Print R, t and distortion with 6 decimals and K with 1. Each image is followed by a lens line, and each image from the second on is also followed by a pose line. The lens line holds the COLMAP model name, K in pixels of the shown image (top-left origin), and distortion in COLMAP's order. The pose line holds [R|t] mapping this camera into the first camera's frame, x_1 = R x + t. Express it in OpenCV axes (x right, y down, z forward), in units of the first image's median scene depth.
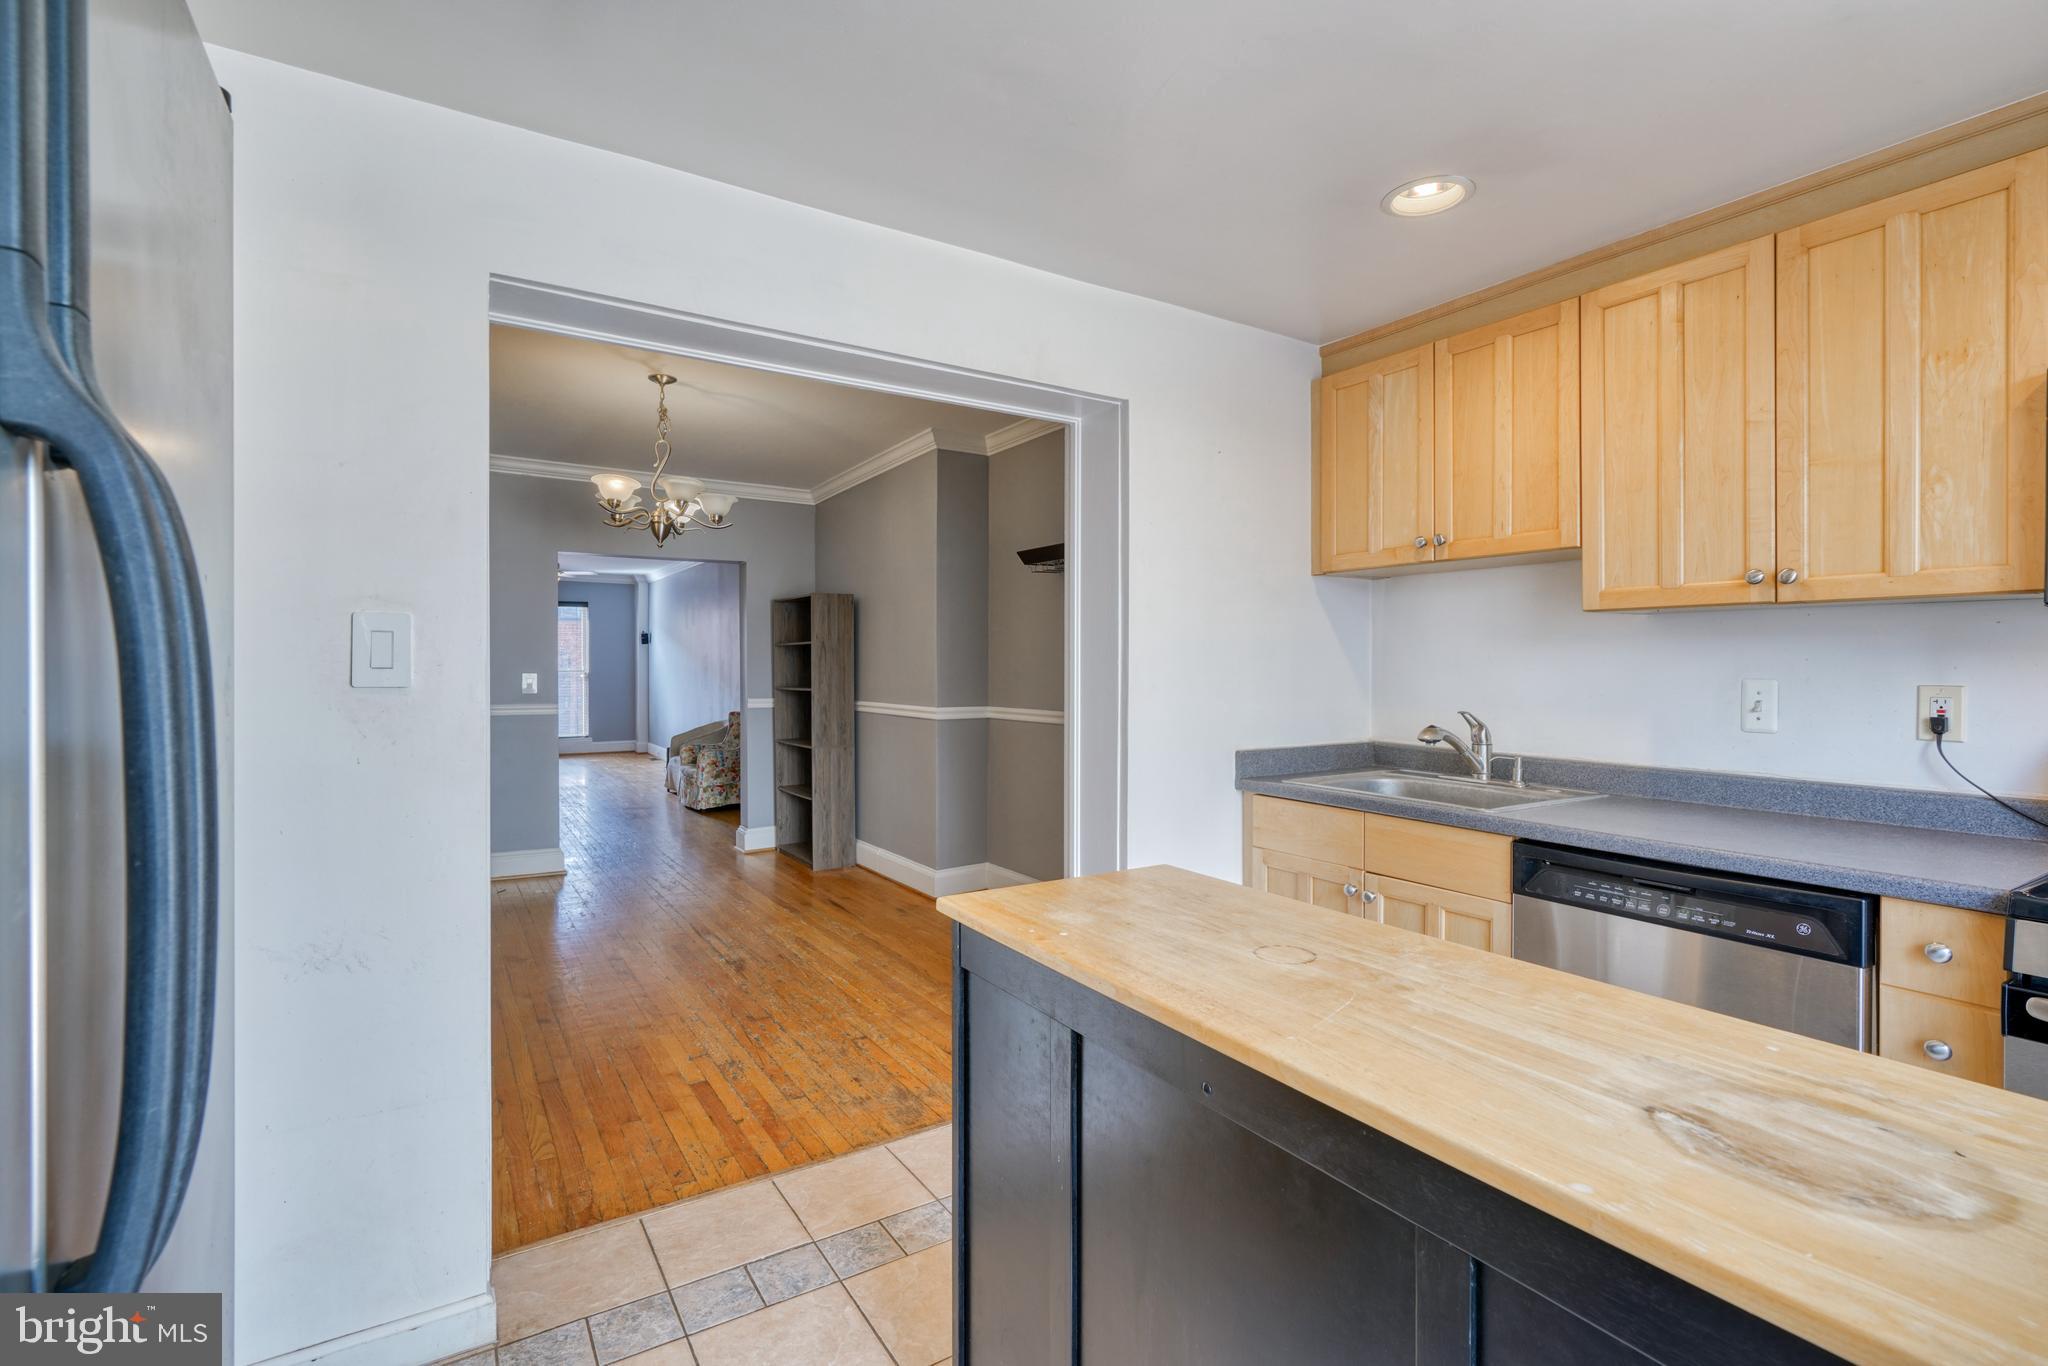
lens RADIAL K [[934.4, 0, 1011.9], [0, 934.4, 674.9], [0, 0, 1]] dist [-0.010783, 0.005573]
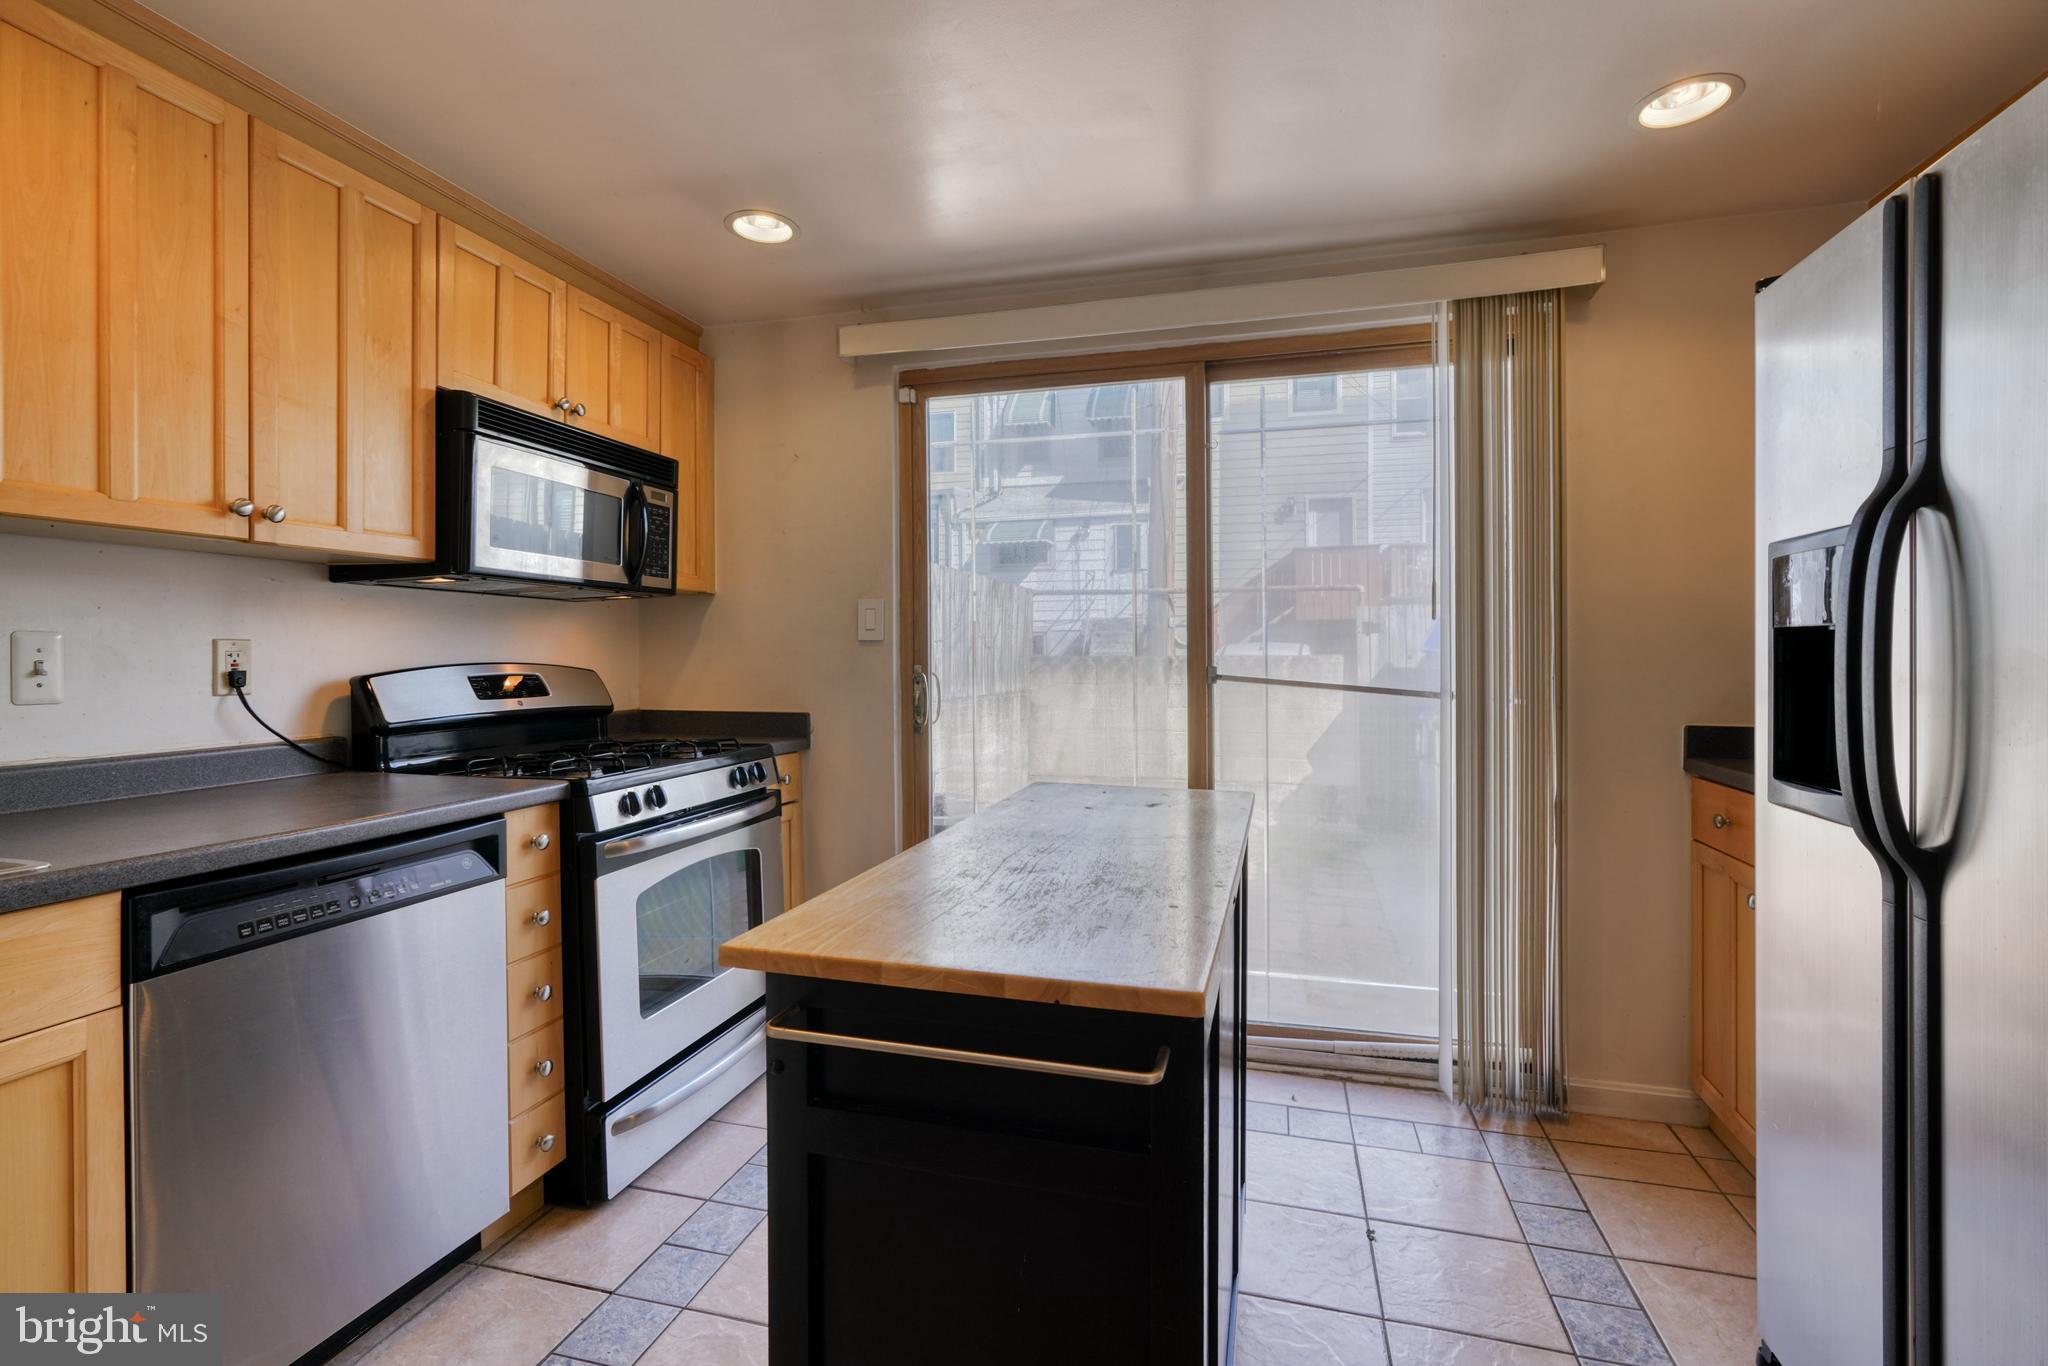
lens RADIAL K [[934.4, 0, 1020.6], [0, 934.4, 651.8], [0, 0, 1]] dist [-0.010783, 0.005573]
pose [[-0.675742, 0.000448, 0.737138, -0.206230], [0.009040, 0.999930, 0.007679, 0.017218], [-0.737083, 0.011853, -0.675699, 0.725737]]
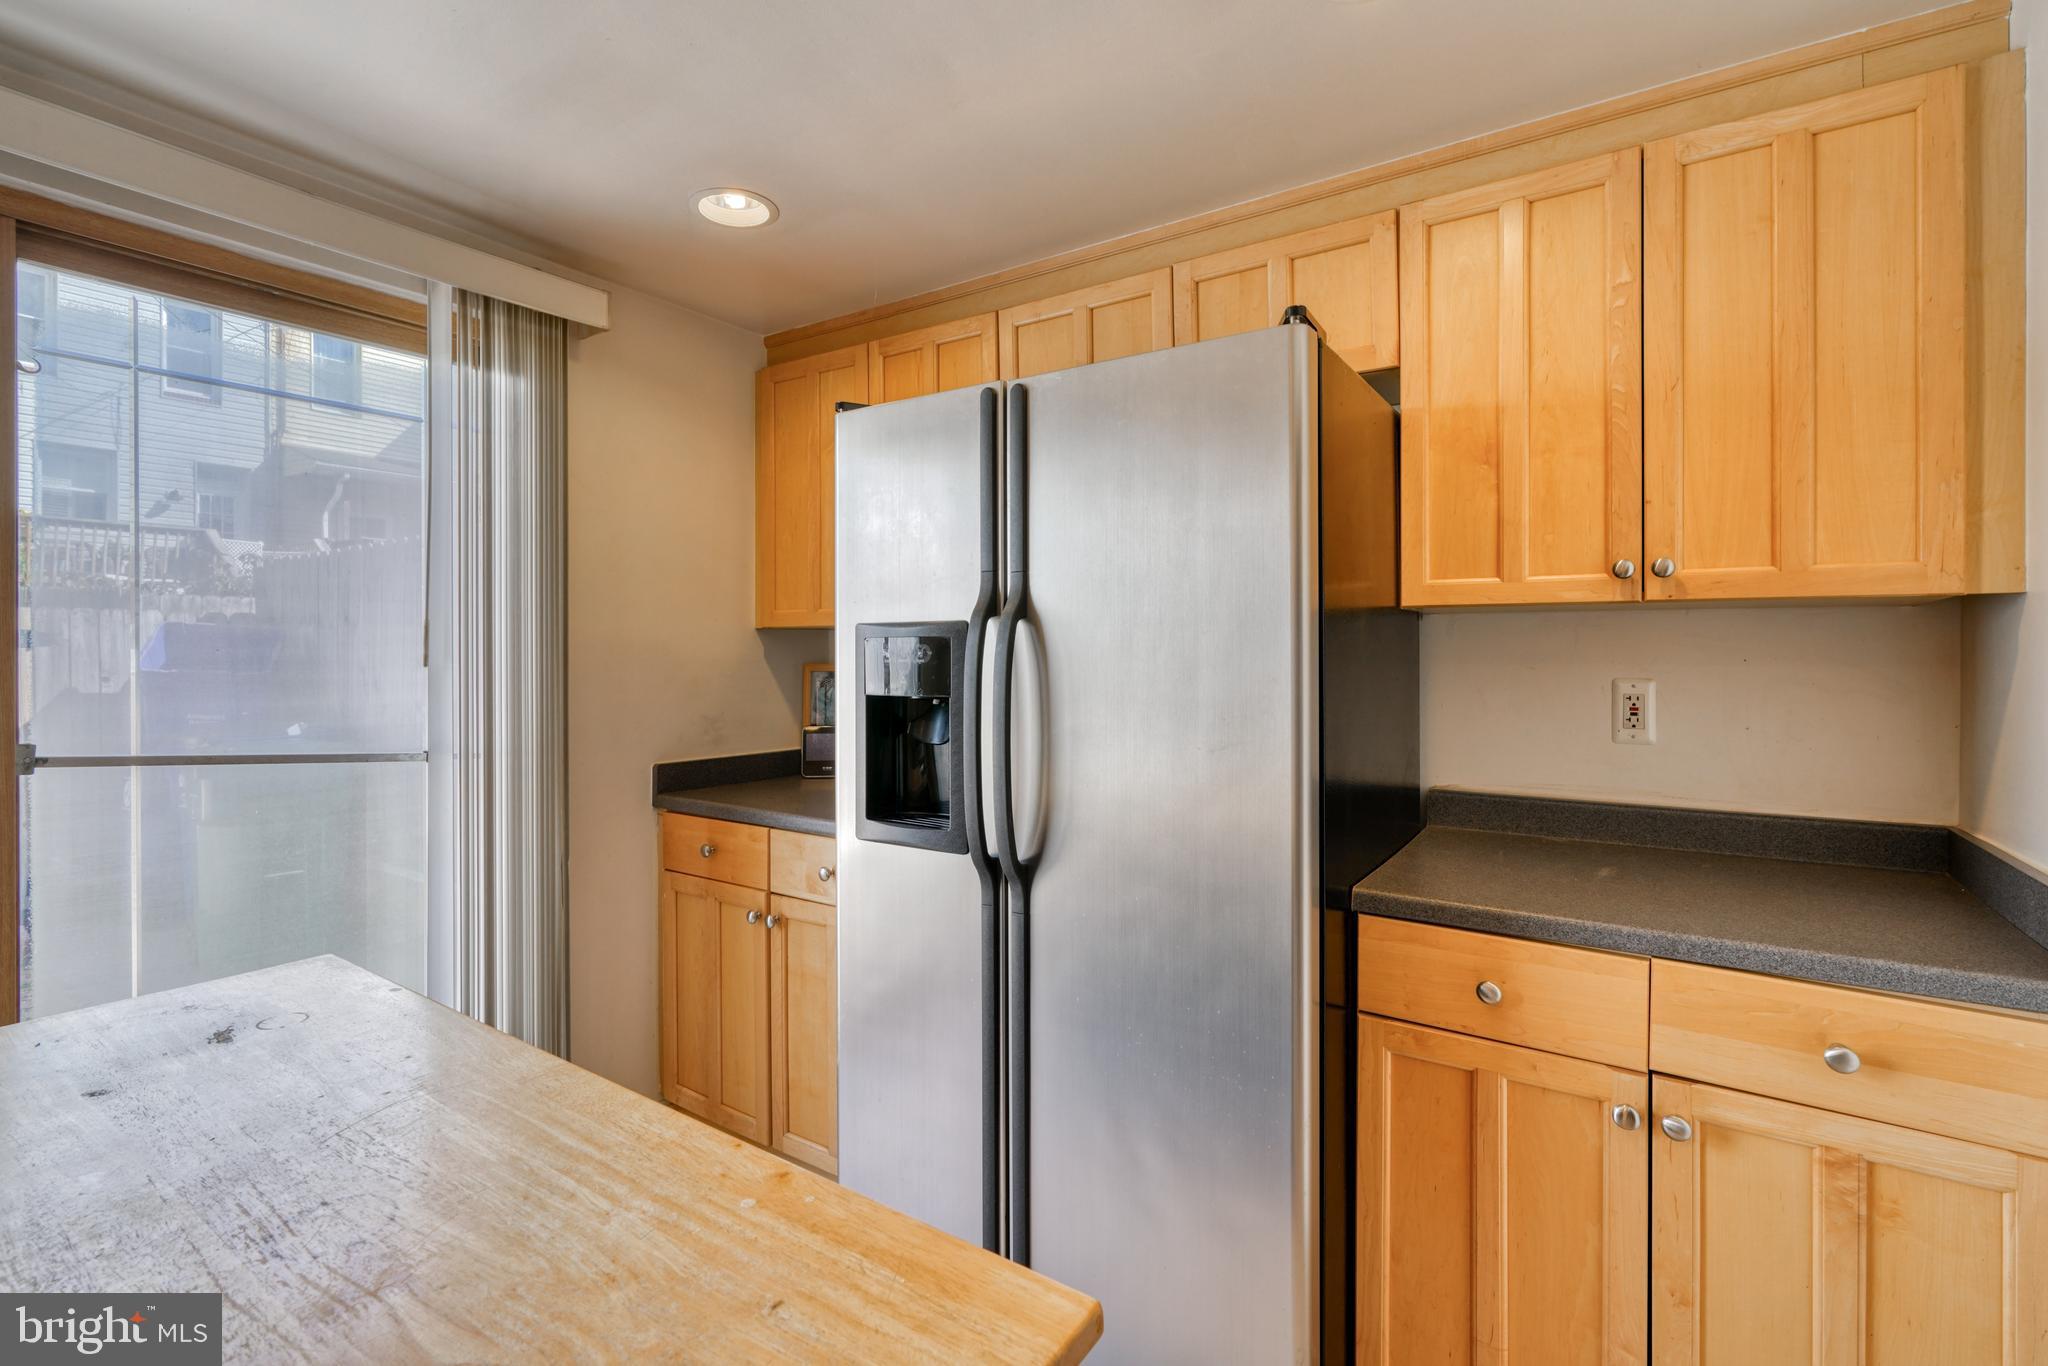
lens RADIAL K [[934.4, 0, 1009.8], [0, 934.4, 655.3], [0, 0, 1]] dist [-0.010783, 0.005573]
pose [[-0.915409, 0.000018, -0.402525, -0.172491], [-0.004976, 0.999923, 0.011361, 0.012089], [0.402494, 0.012403, -0.915338, 0.720223]]
